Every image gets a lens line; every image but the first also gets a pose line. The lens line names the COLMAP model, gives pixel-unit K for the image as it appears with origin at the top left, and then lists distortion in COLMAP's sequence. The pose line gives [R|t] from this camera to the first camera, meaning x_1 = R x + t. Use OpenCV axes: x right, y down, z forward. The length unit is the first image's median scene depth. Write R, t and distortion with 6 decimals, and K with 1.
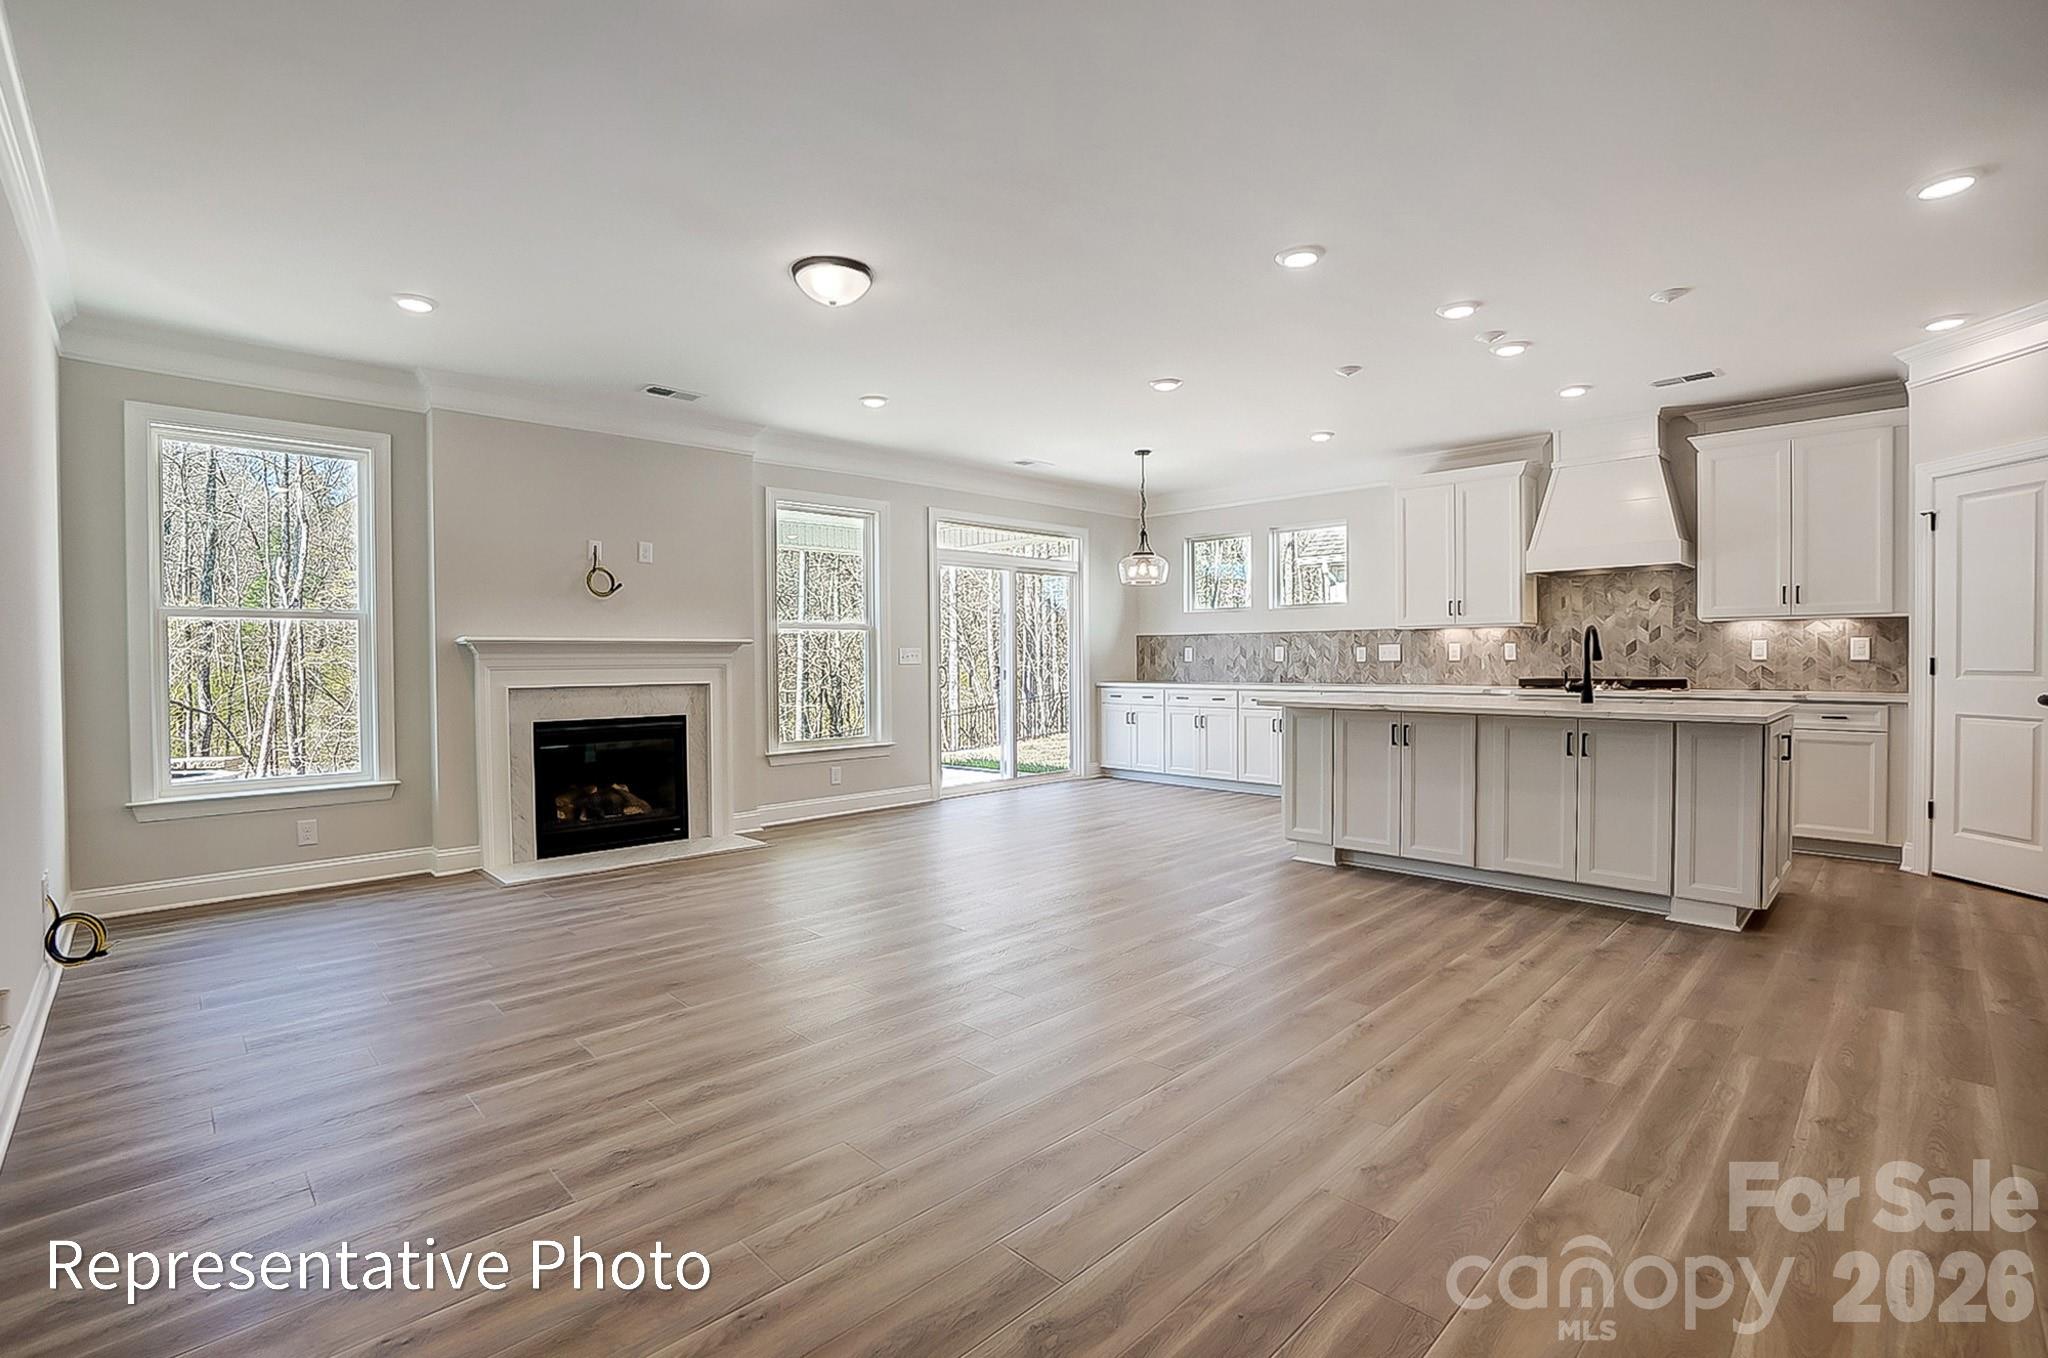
lens RADIAL K [[921.9, 0, 1009.2], [0, 921.9, 663.6], [0, 0, 1]] dist [-0.052973, 0.013173]
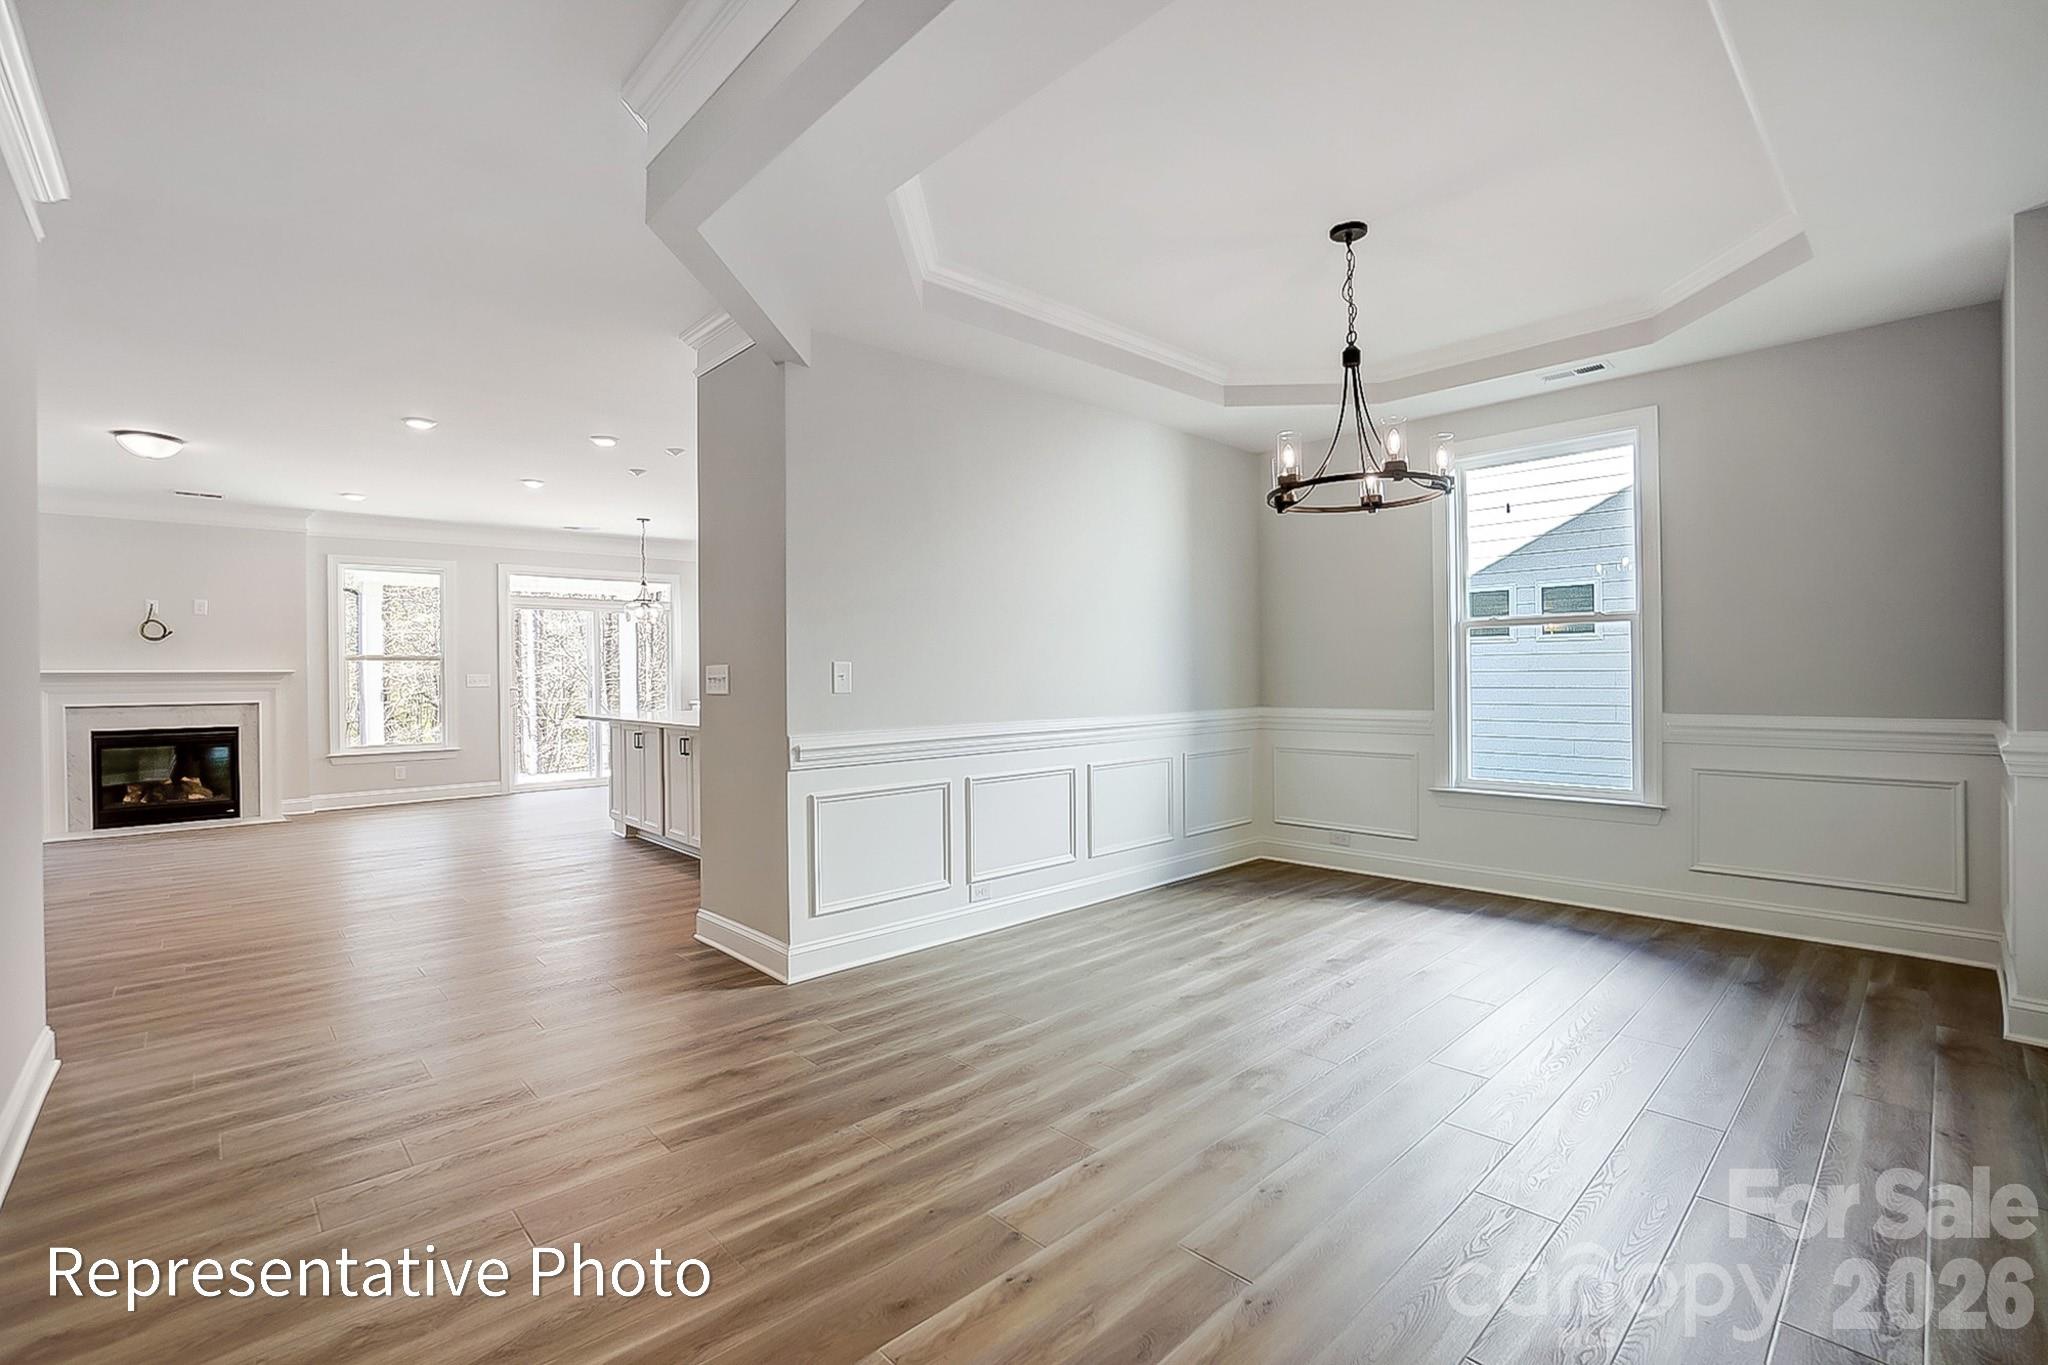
lens RADIAL K [[917.3, 0, 1021.4], [0, 917.3, 674.5], [0, 0, 1]] dist [-0.035415, -0.000906]
pose [[0.999489, -0.002866, -0.031821, 0.844093], [0.002949, 0.999992, 0.002560, -0.020499], [0.031814, -0.002652, 0.999490, -0.284017]]
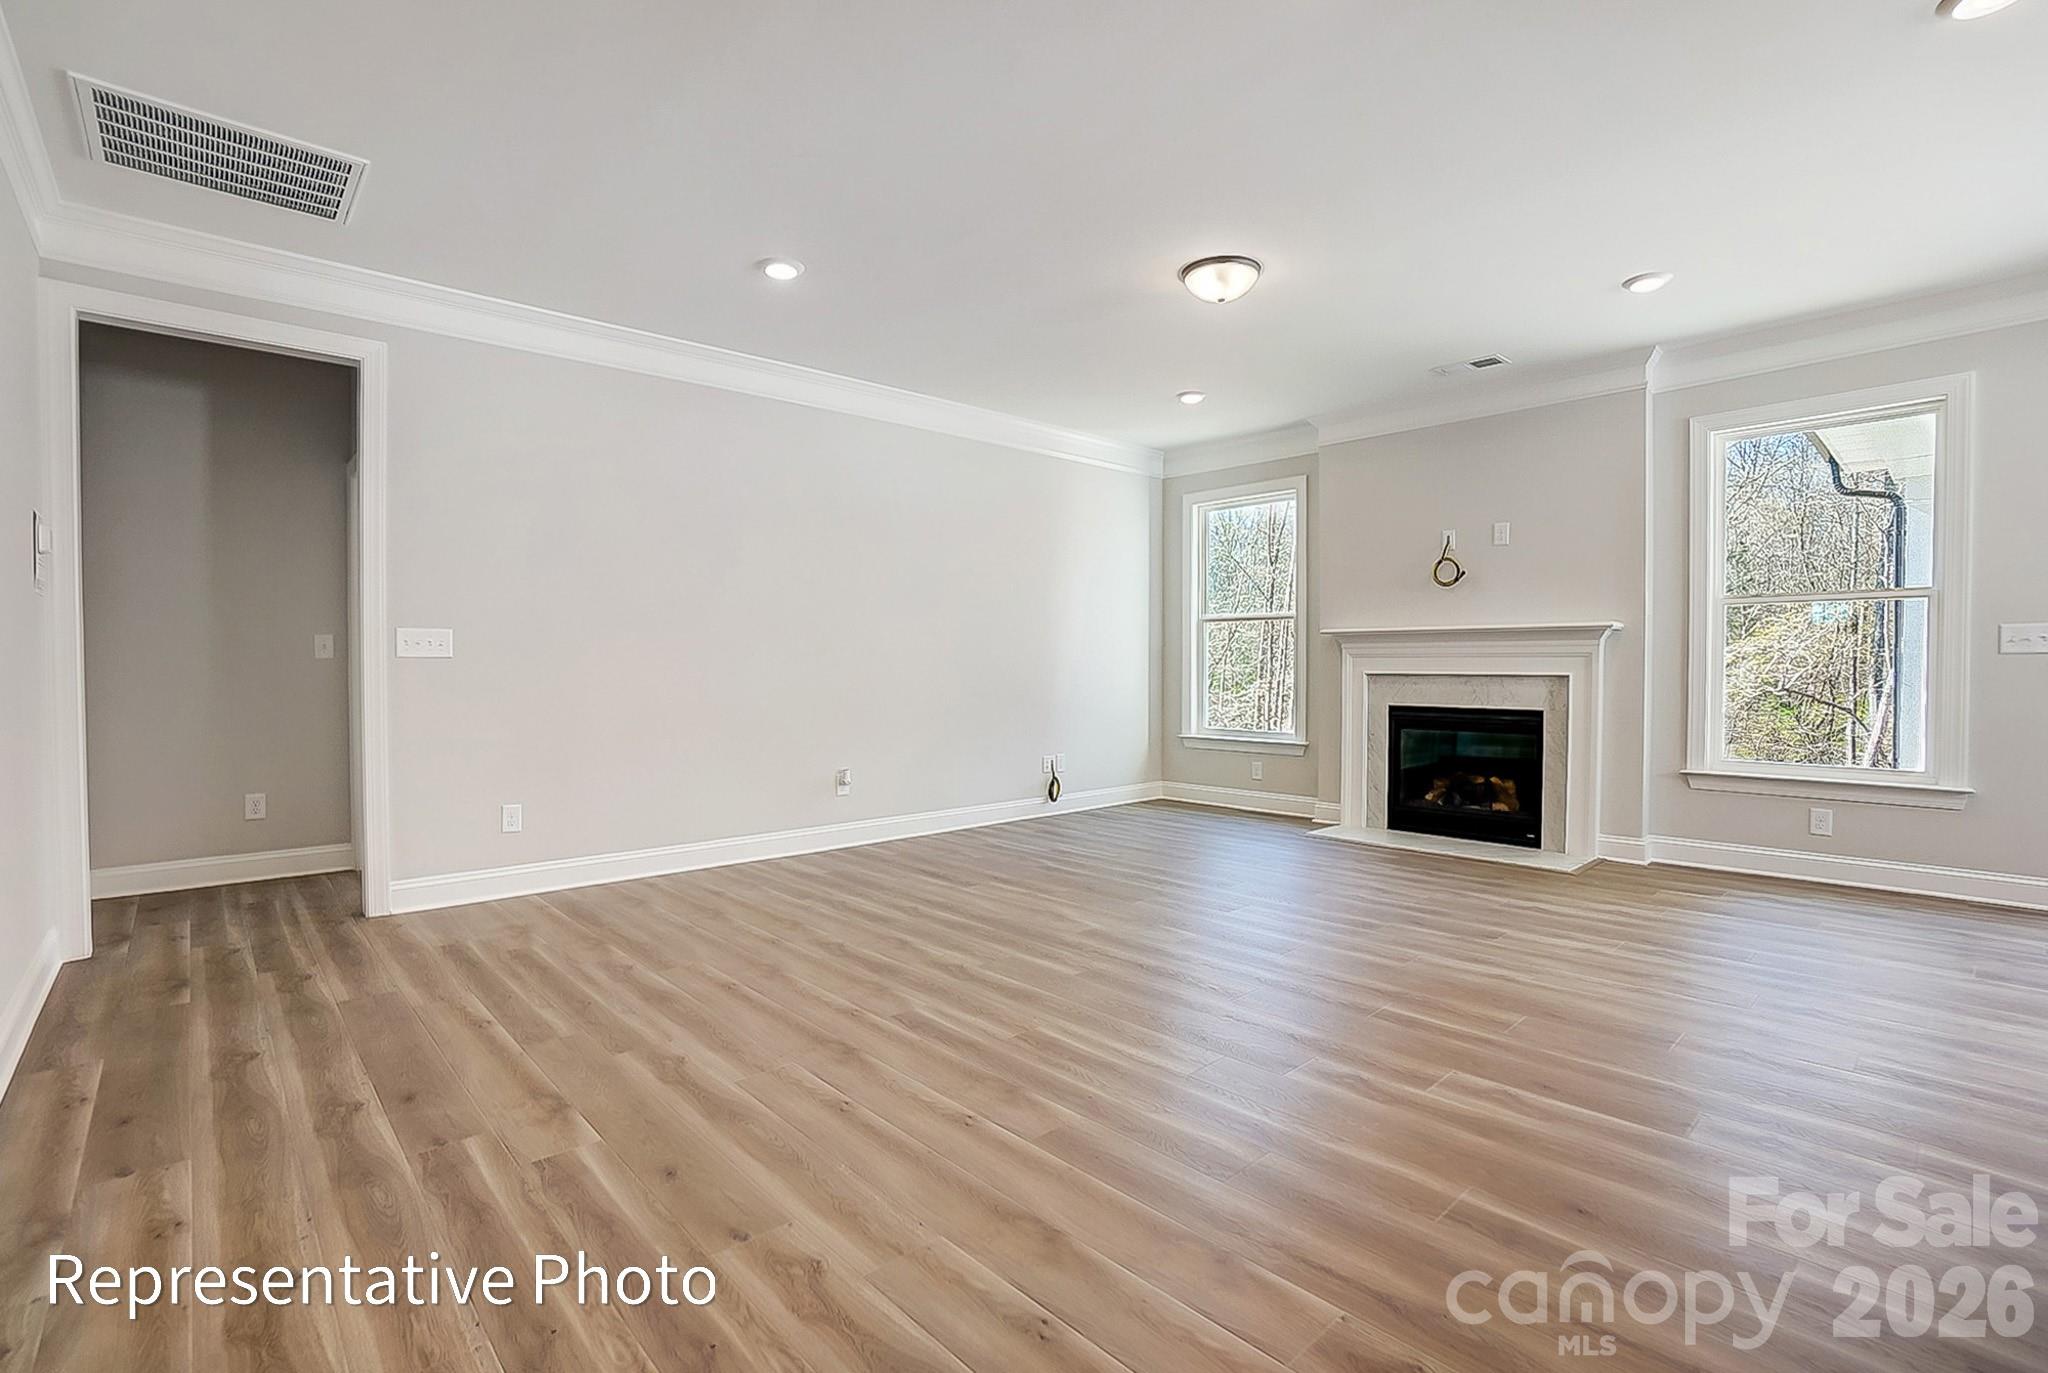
lens RADIAL K [[934.5, 0, 1000.4], [0, 934.5, 675.1], [0, 0, 1]] dist [-0.044045, 0.005913]
pose [[-0.034690, 0.022286, -0.999150, 0.550618], [-0.003827, 0.999741, 0.022432, 0.004060], [0.999391, 0.004601, -0.034595, 0.500517]]
